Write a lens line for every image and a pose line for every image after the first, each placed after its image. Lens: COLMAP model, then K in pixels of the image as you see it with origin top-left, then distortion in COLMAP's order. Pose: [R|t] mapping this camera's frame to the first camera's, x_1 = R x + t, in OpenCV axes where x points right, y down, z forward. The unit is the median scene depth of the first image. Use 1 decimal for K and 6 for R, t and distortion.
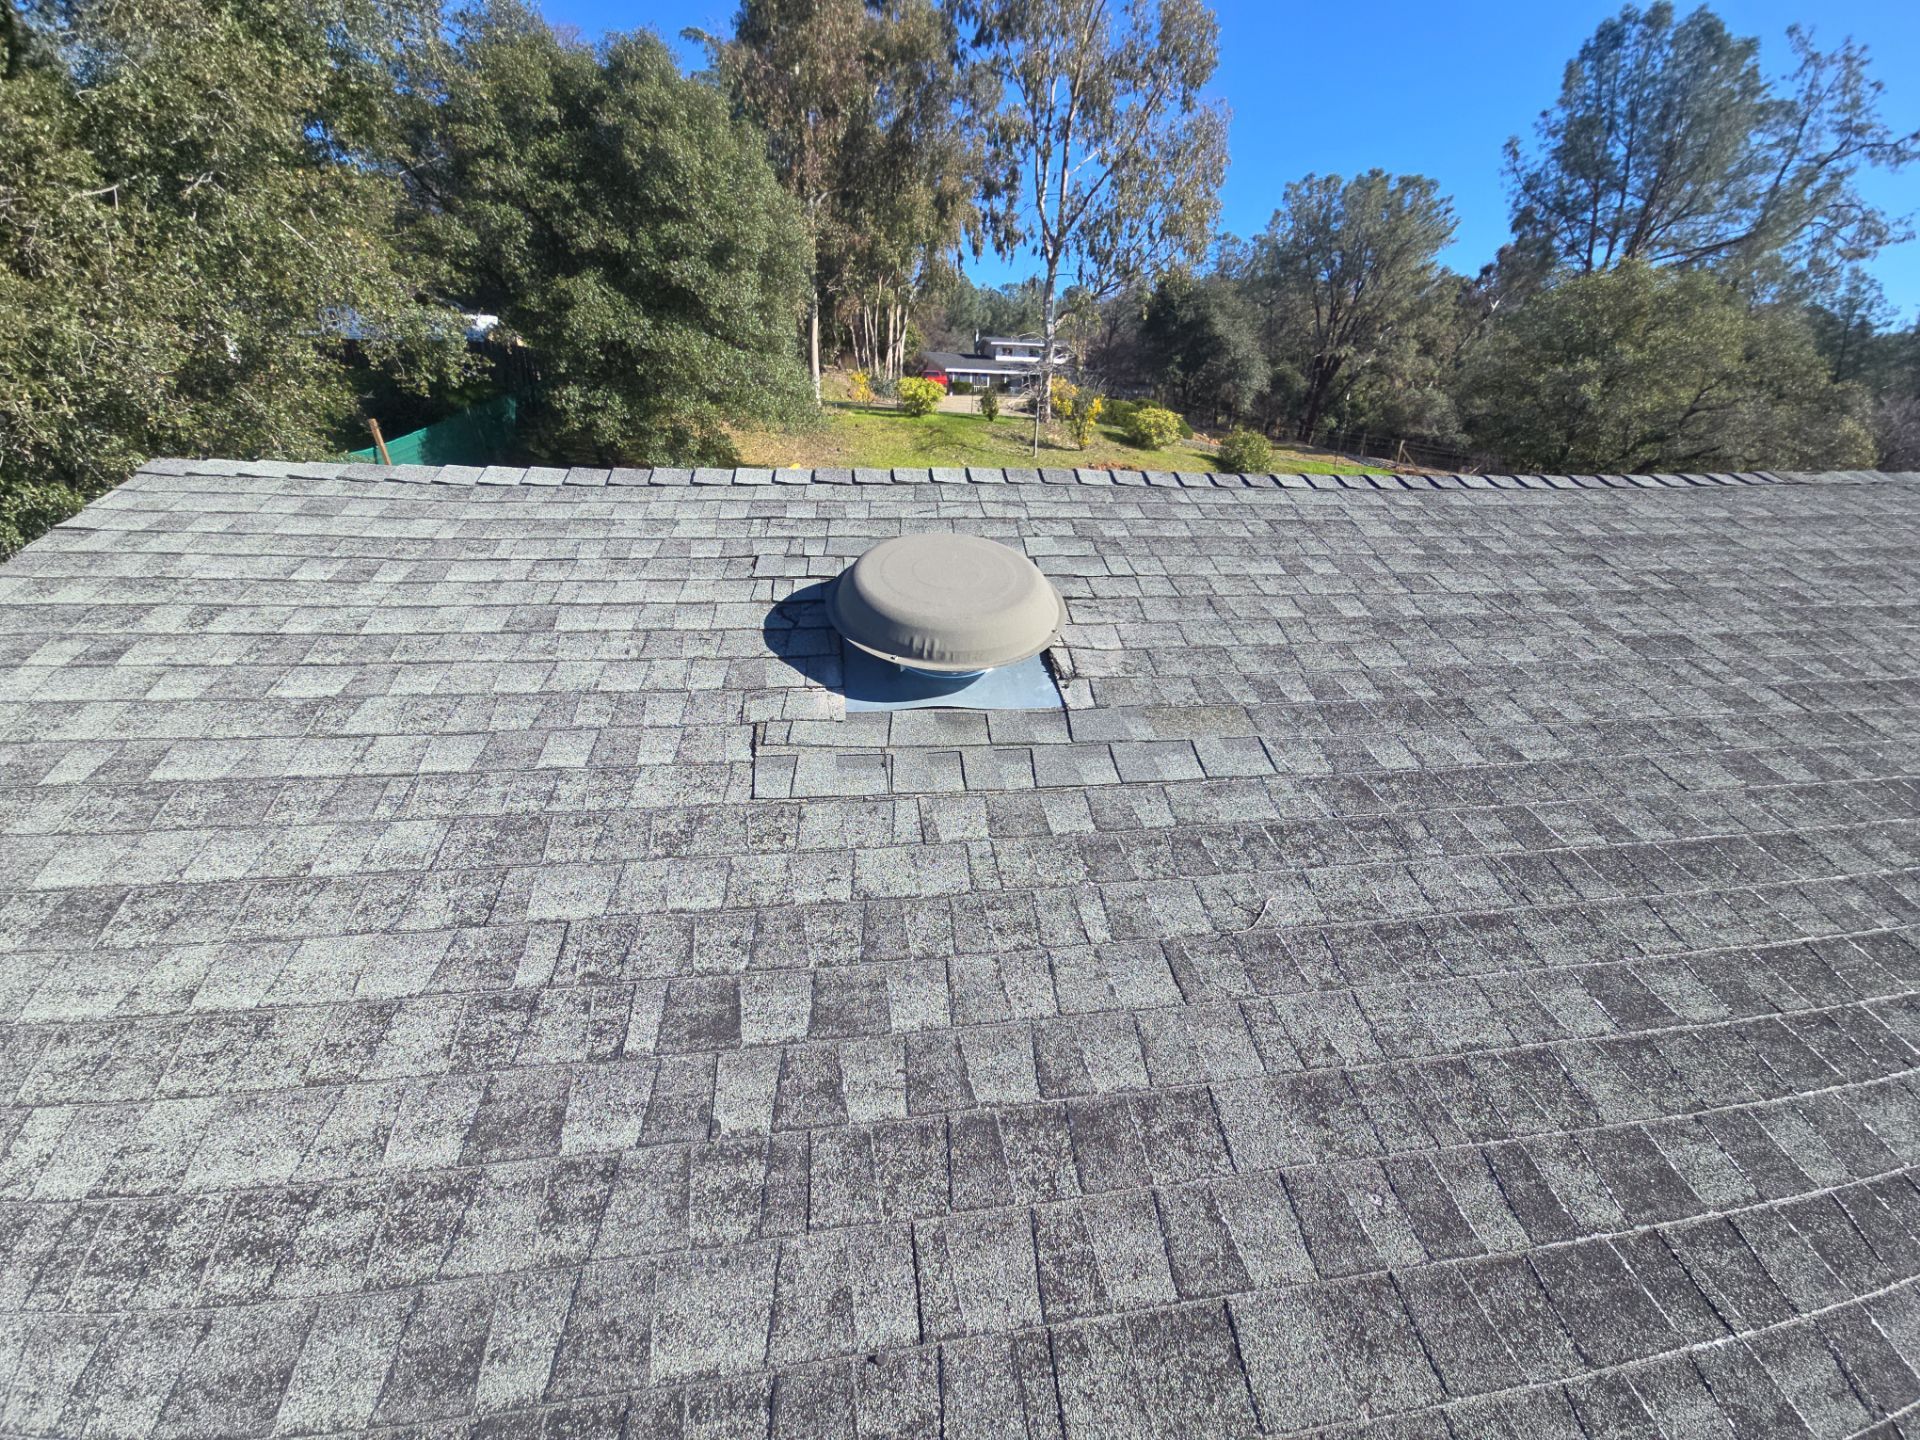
lens RADIAL K [[735.6, 0, 952.2], [0, 735.6, 708.5], [0, 0, 1]] dist [-0.015712, -0.004435]
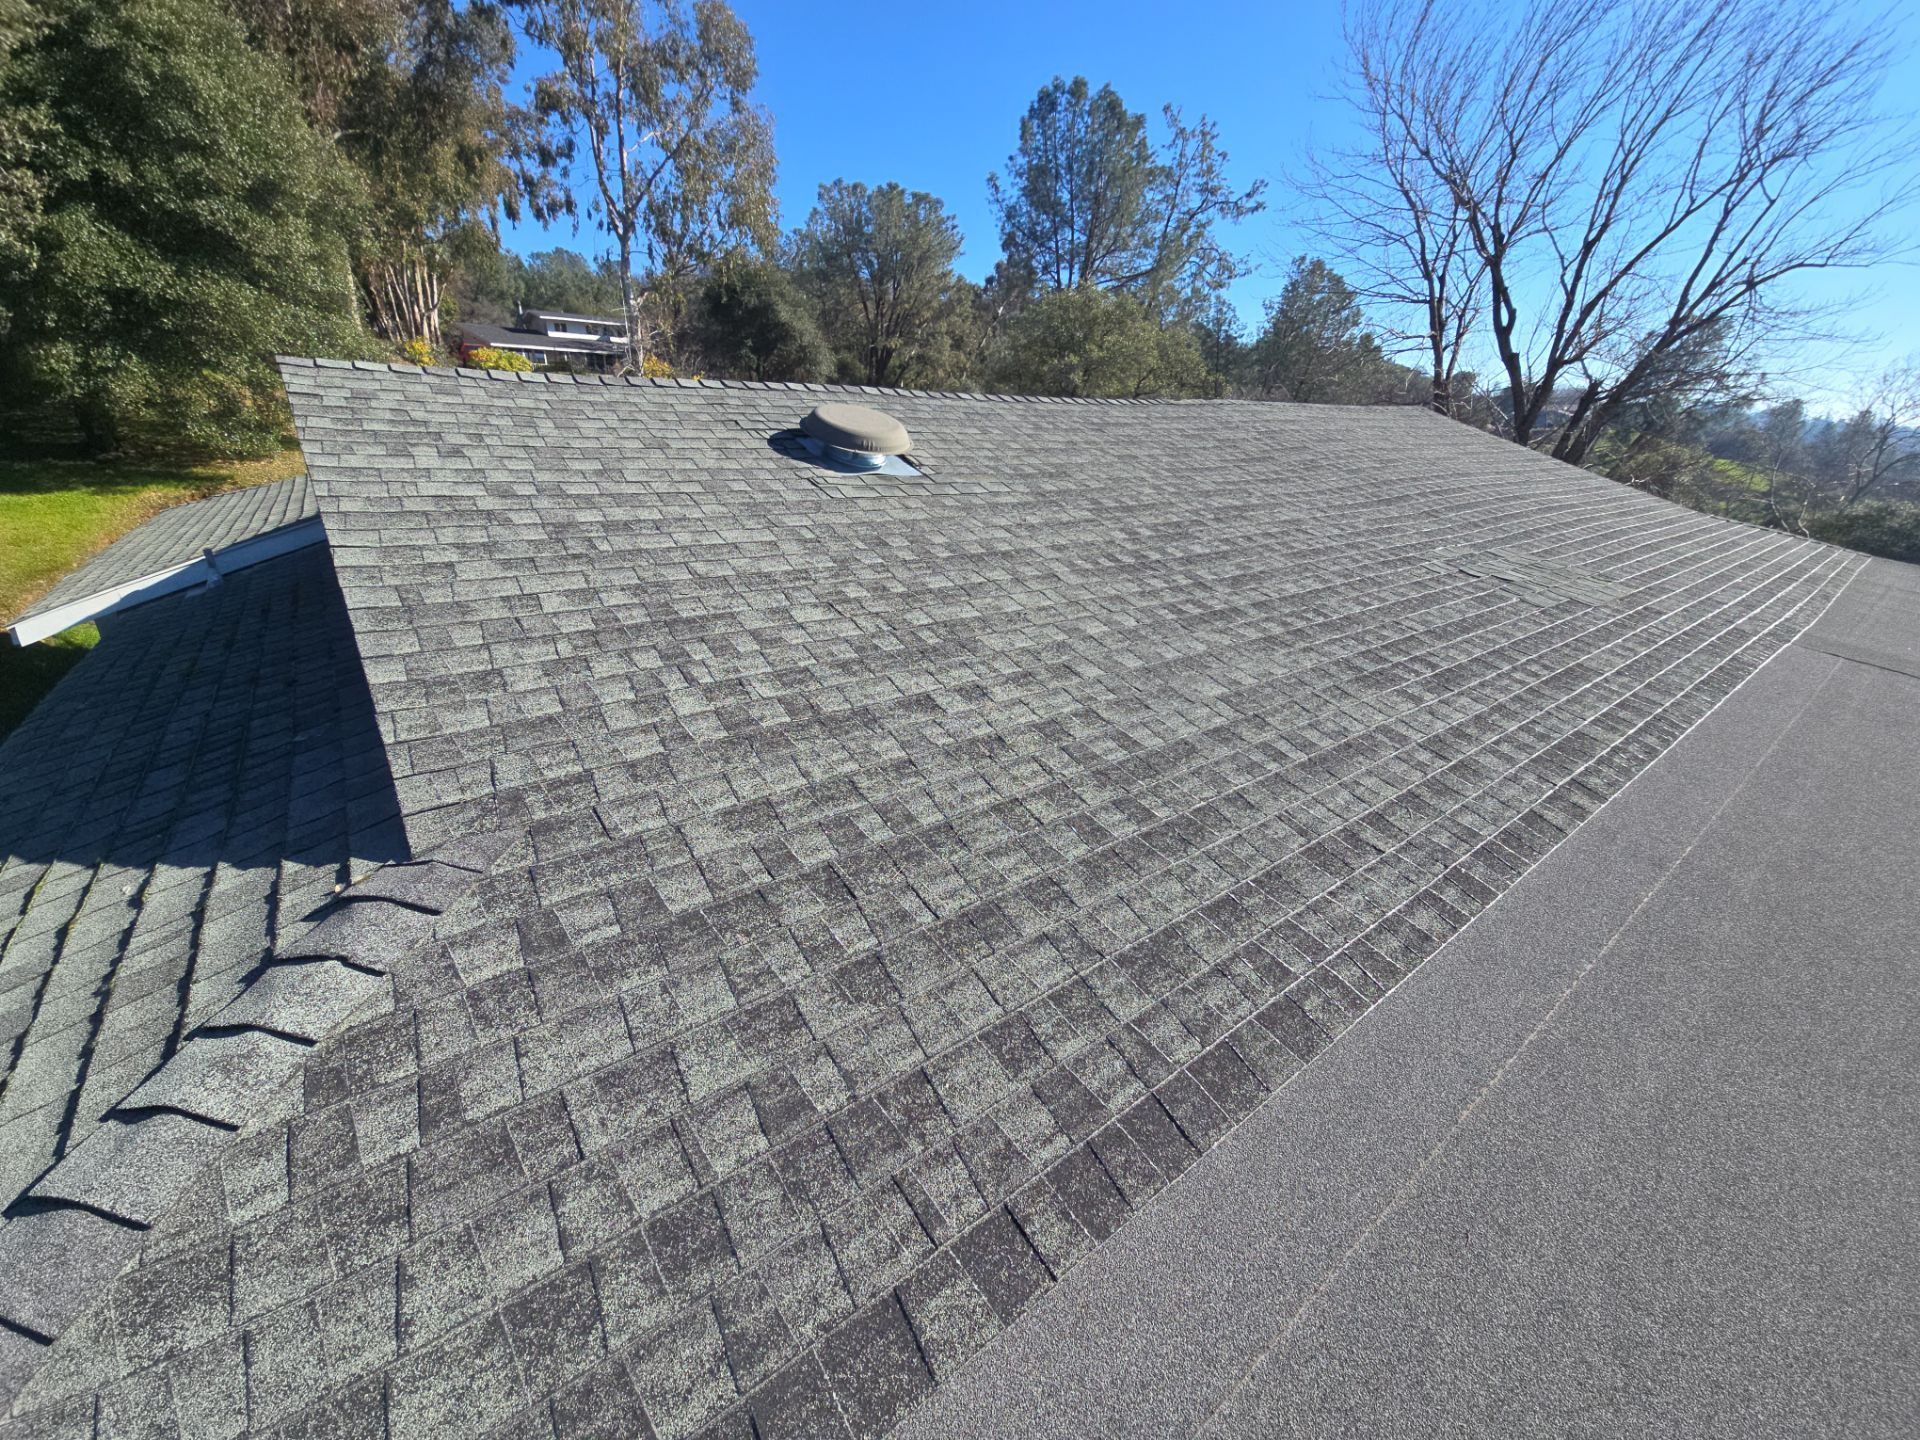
lens RADIAL K [[786.0, 0, 960.0], [0, 786.0, 720.0], [0, 0, 1]] dist [-0.022732, -0.005443]
pose [[0.852923, -0.177025, 0.491105, -0.084894], [0.176623, 0.983125, 0.047631, 0.050982], [-0.491250, 0.046115, 0.869797, -0.087586]]
